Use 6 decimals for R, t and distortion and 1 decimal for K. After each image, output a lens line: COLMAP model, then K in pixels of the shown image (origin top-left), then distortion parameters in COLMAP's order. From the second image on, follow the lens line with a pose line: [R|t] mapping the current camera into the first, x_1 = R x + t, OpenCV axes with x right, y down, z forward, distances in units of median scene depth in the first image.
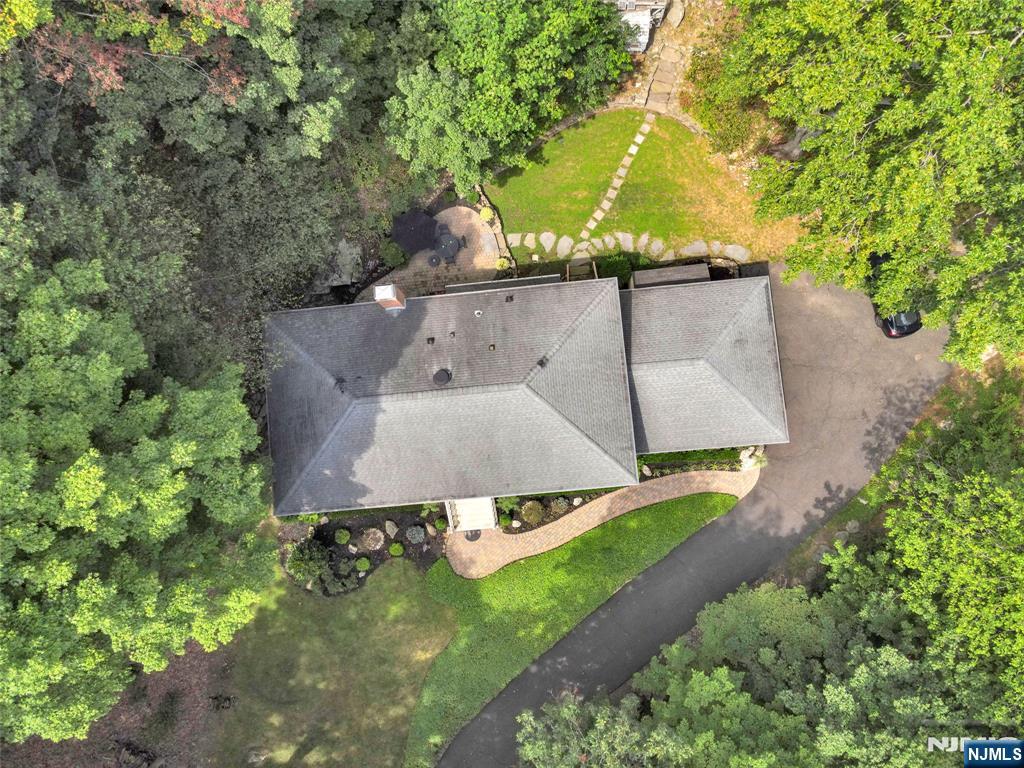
lens RADIAL K [[731.2, 0, 512.0], [0, 731.2, 384.0], [0, 0, 1]] dist [-0.075262, 0.002090]
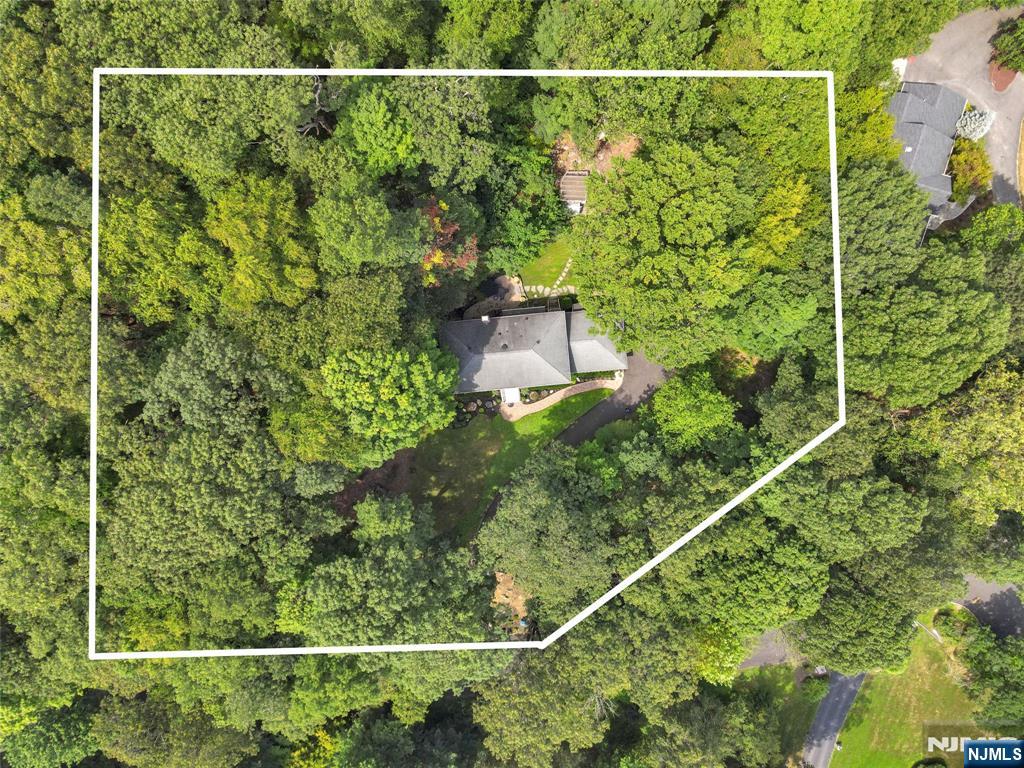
lens RADIAL K [[740.9, 0, 512.0], [0, 740.9, 384.0], [0, 0, 1]] dist [0.020358, 0.006324]
pose [[0.999923, -0.001977, 0.012220, -0.082772], [0.000700, 0.994613, 0.103657, -0.137642], [-0.012359, -0.103640, 0.994538, -1.607816]]
